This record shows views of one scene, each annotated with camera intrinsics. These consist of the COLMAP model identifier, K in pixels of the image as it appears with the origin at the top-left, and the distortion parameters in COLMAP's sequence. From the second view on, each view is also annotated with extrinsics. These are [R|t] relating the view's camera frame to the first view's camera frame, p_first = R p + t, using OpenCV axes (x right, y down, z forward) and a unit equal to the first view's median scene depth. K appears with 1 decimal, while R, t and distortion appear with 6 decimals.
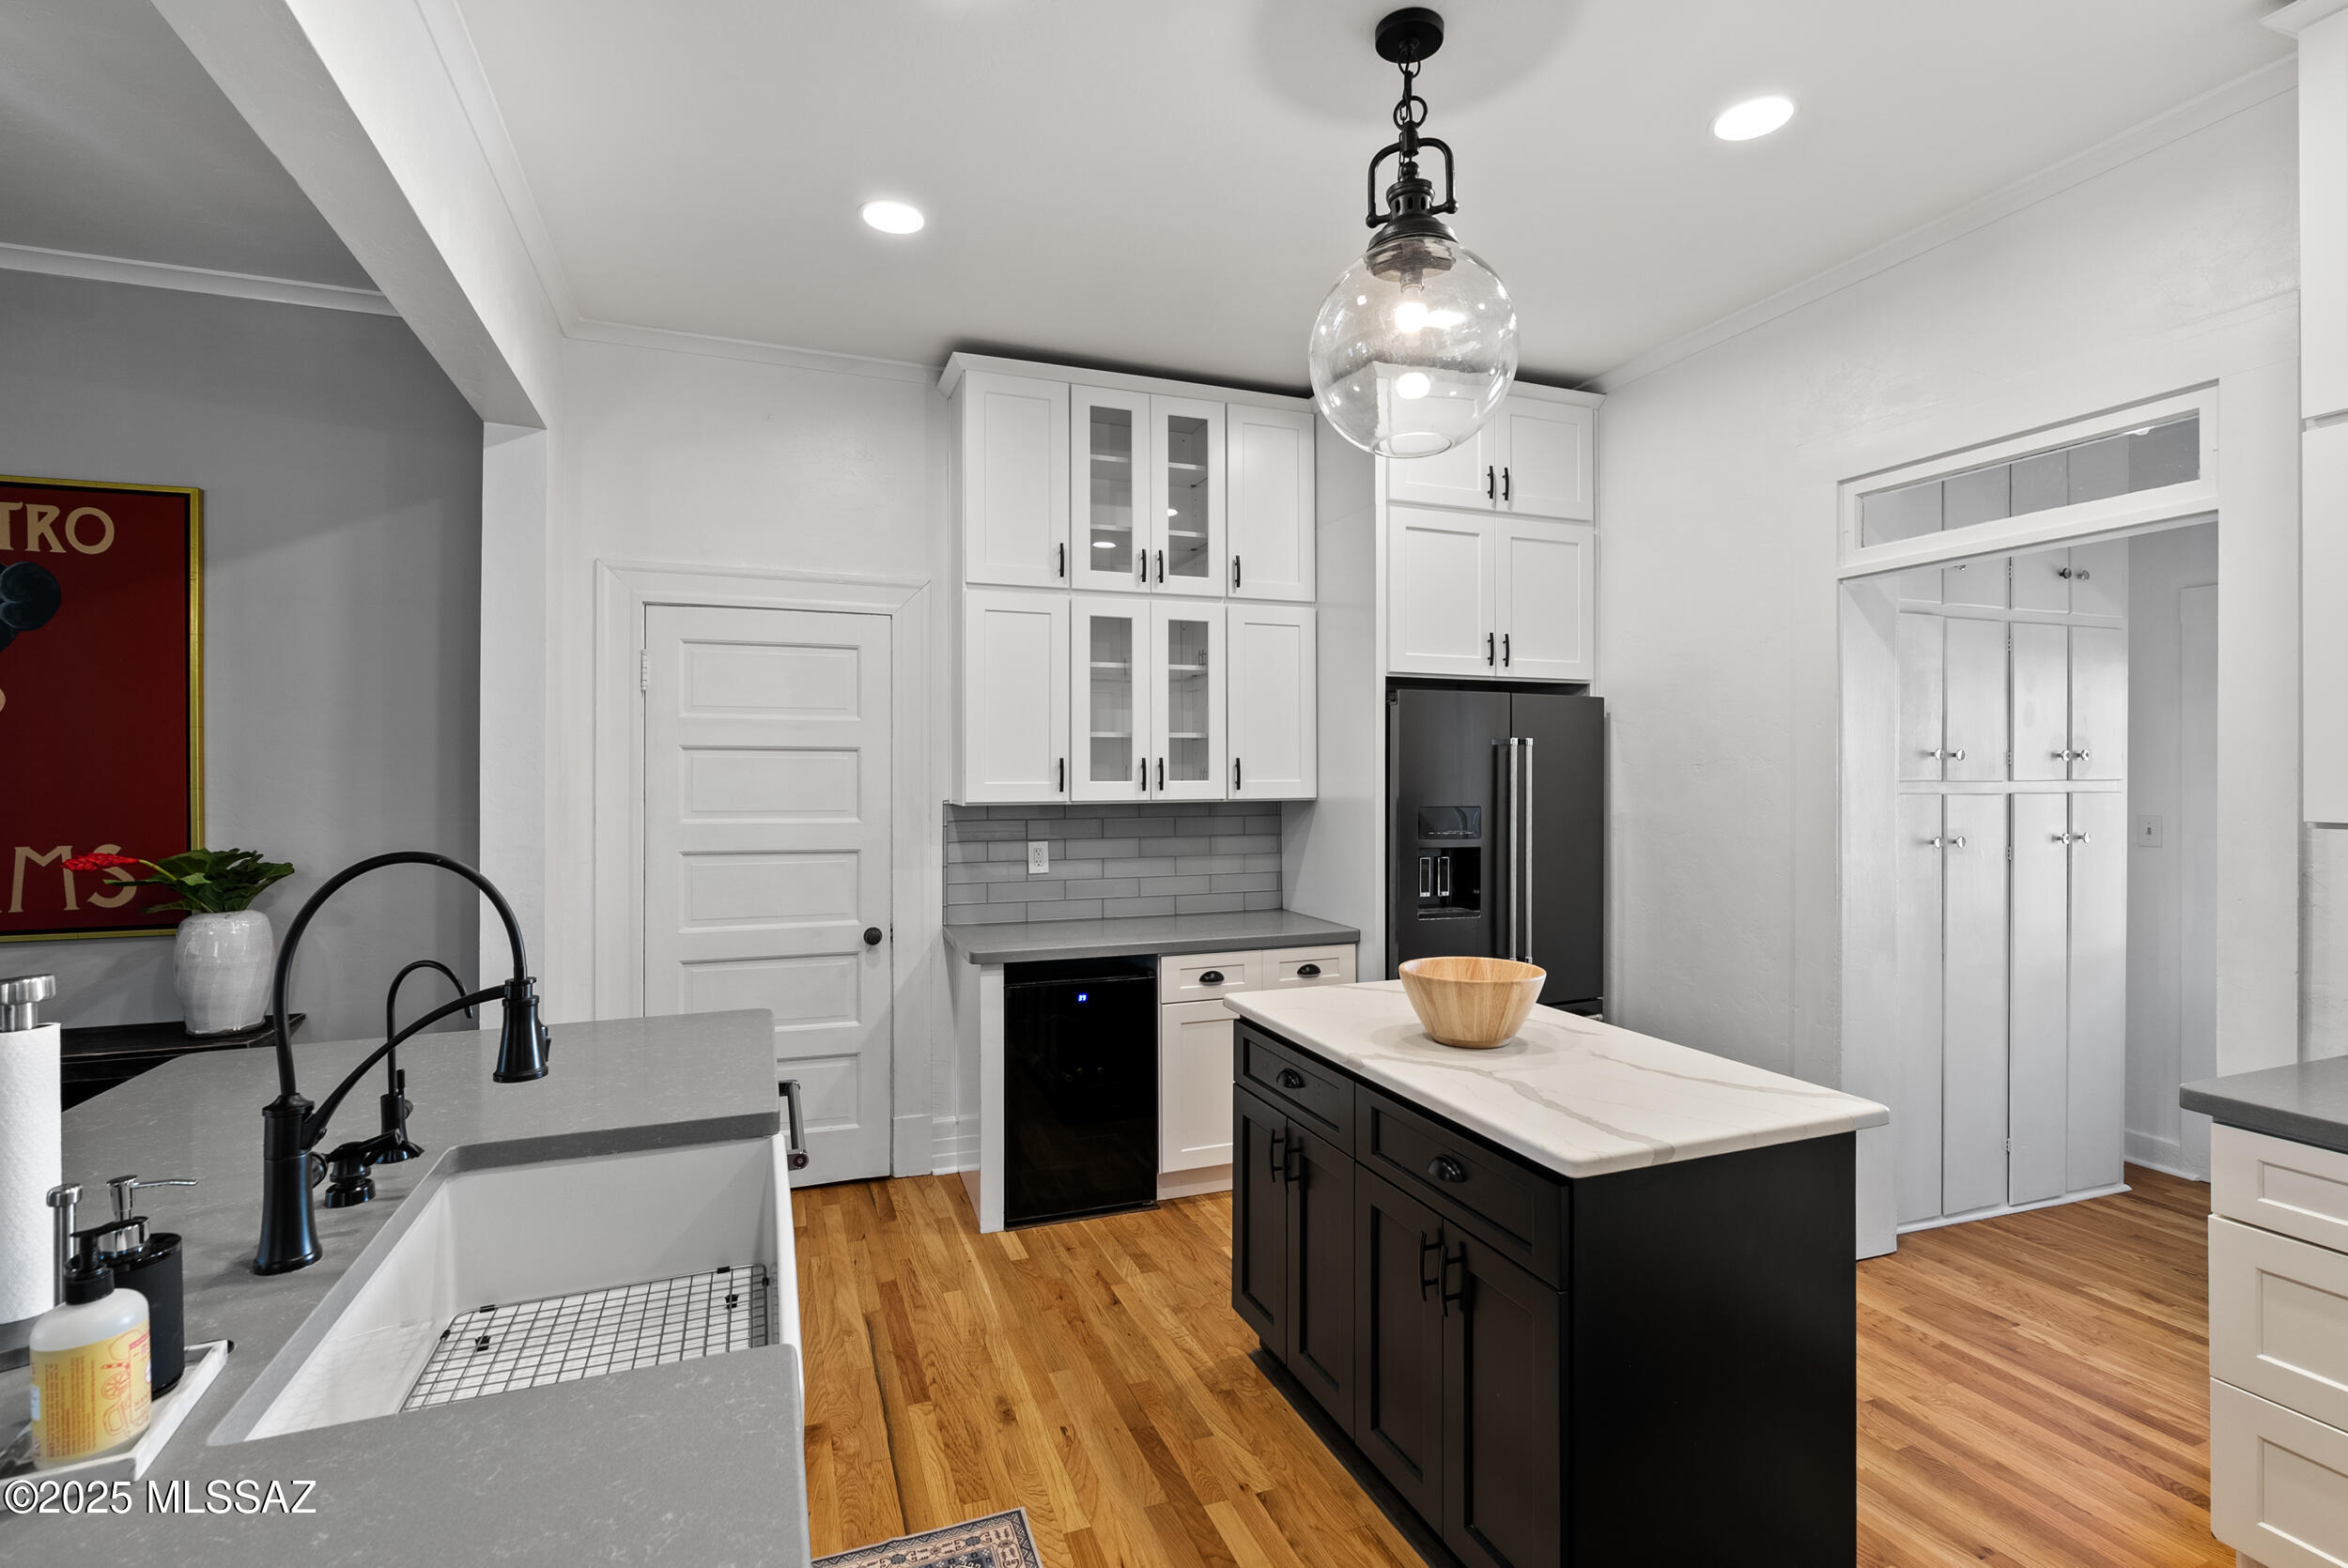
lens RADIAL K [[1076.4, 0, 1181.7], [0, 1076.4, 772.6], [0, 0, 1]] dist [-0.002356, -0.000070]
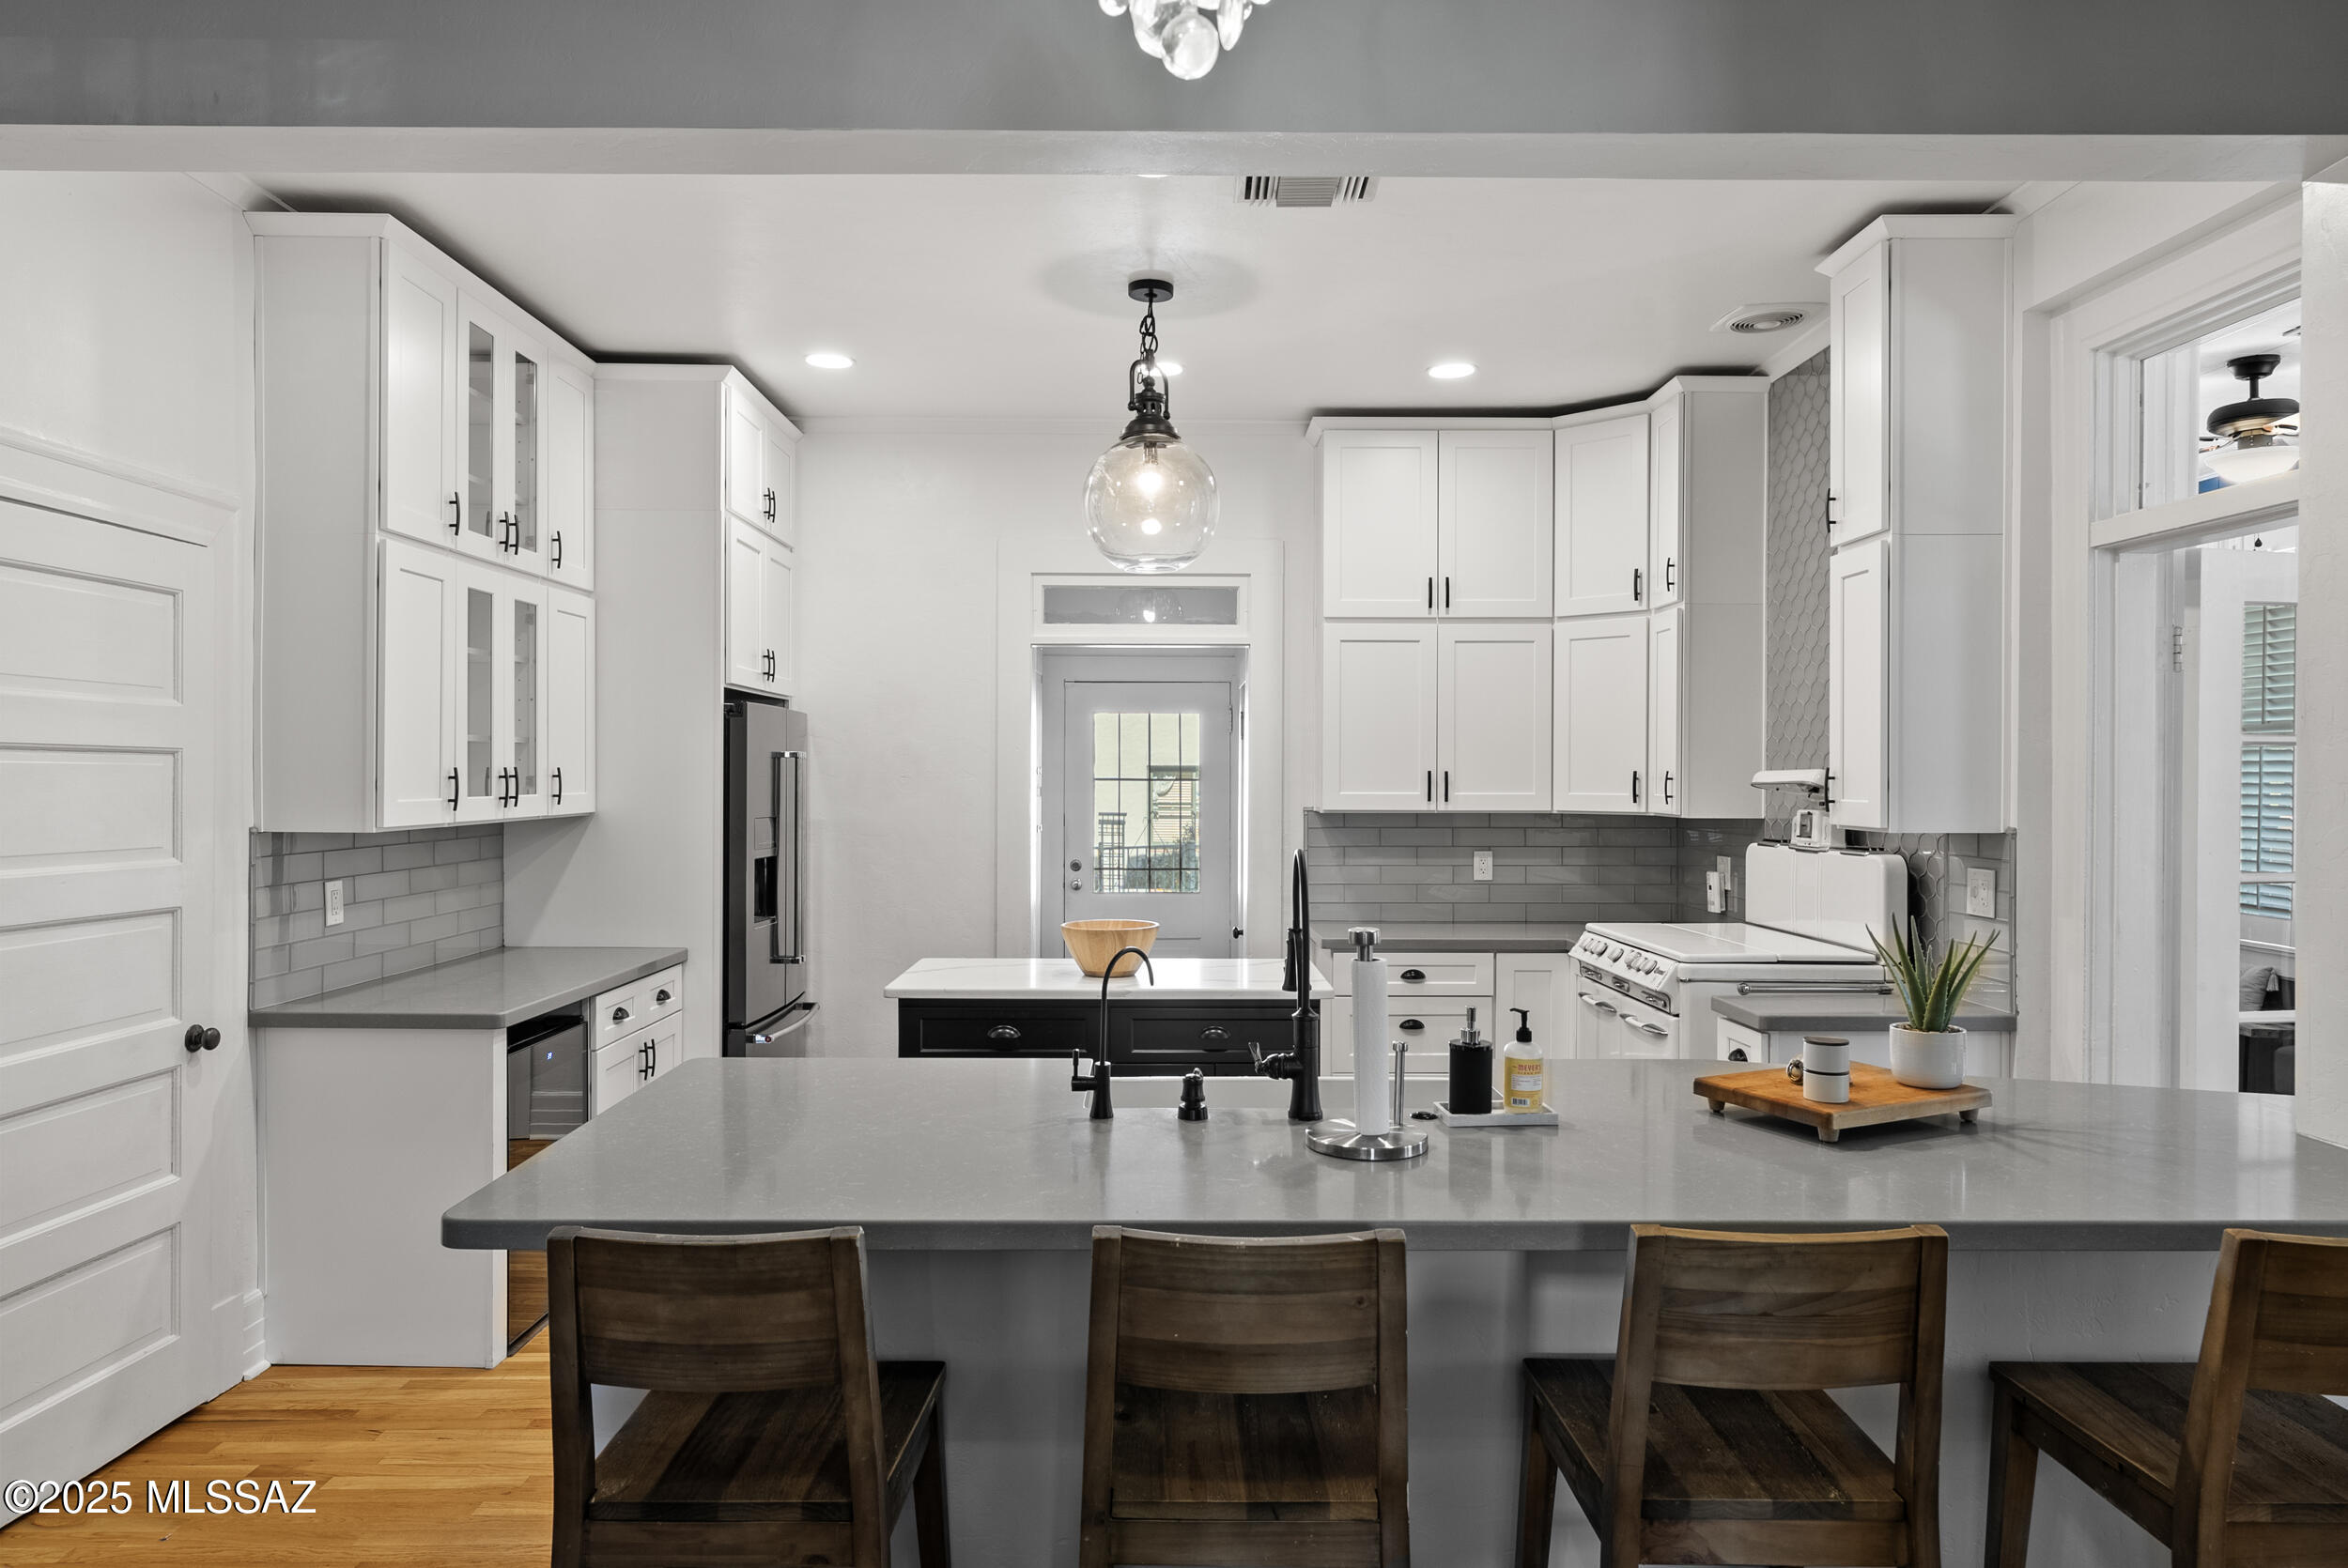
lens RADIAL K [[1447.9, 0, 1176.3], [0, 1447.9, 784.3], [0, 0, 1]] dist [-0.004630, -0.000808]
pose [[0.357003, -0.003969, 0.934095, -0.883520], [-0.003723, 0.999977, 0.005672, -0.008886], [-0.934096, -0.005502, 0.356980, 0.133648]]
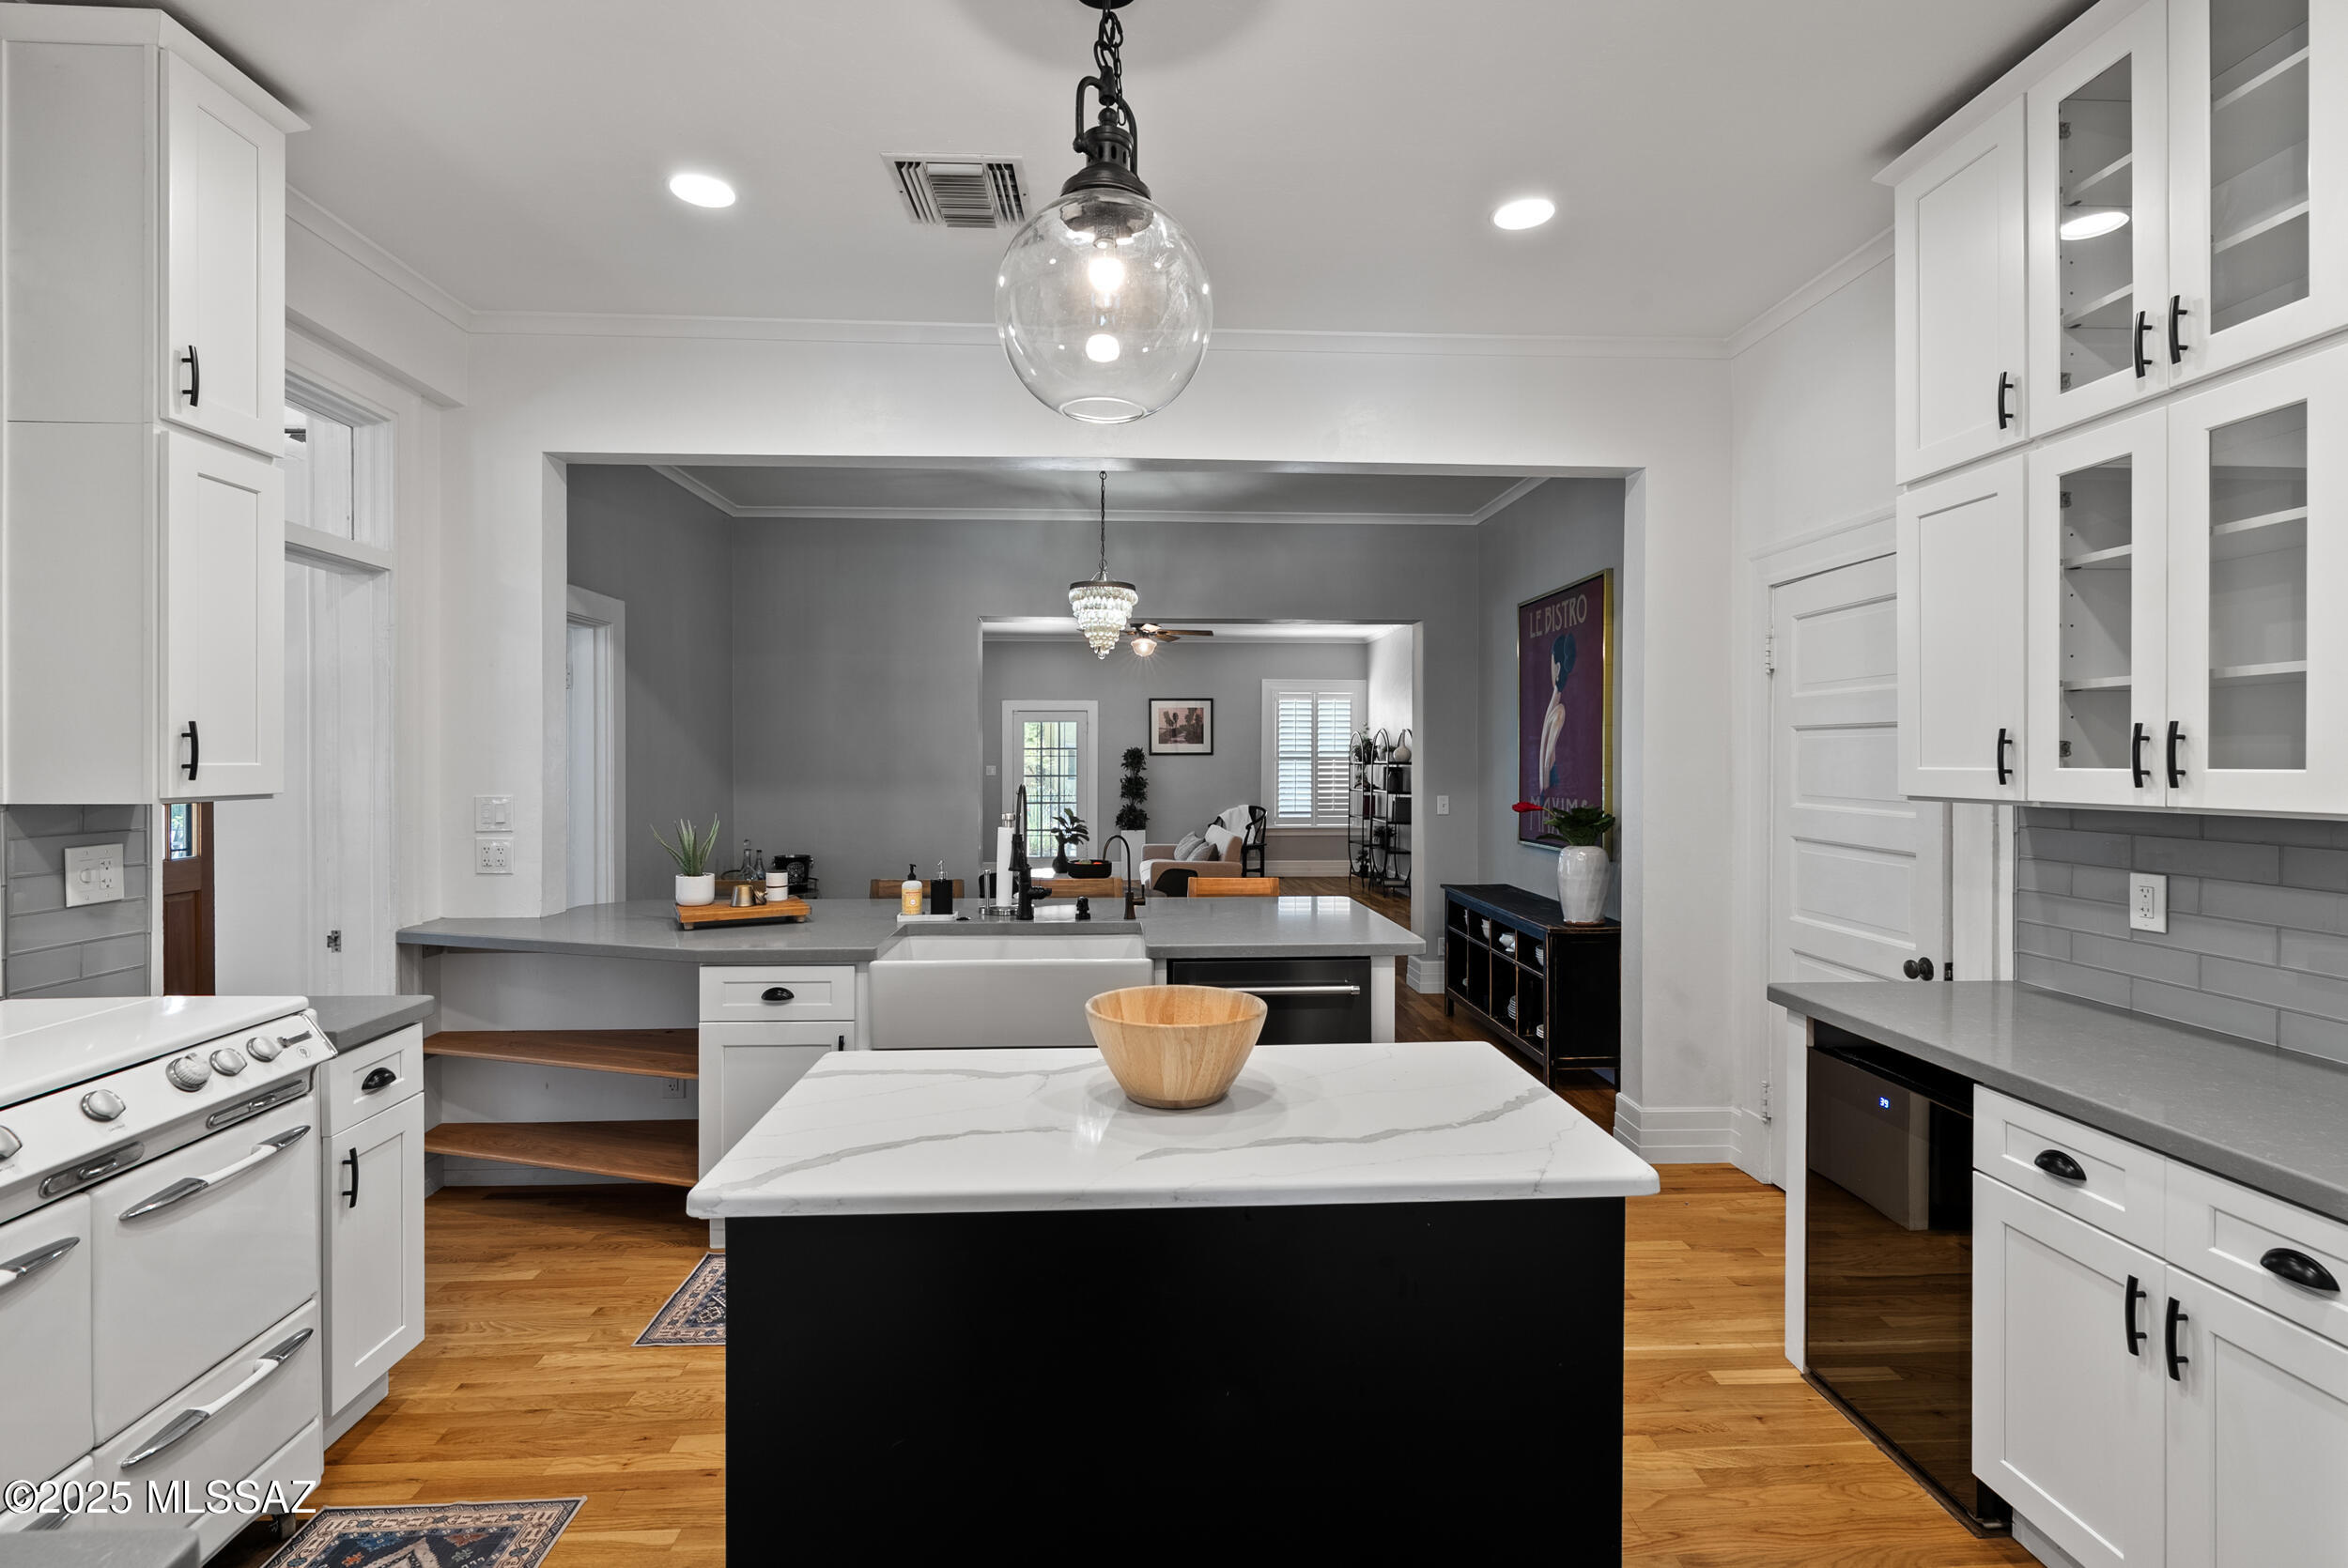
lens RADIAL K [[1076.4, 0, 1179.2], [0, 1076.4, 763.0], [0, 0, 1]] dist [-0.002356, -0.000070]
pose [[-0.303696, 0.006240, -0.952749, 0.590594], [0.001641, 0.999980, 0.006026, 0.001186], [0.952768, 0.000267, -0.303700, 0.724120]]
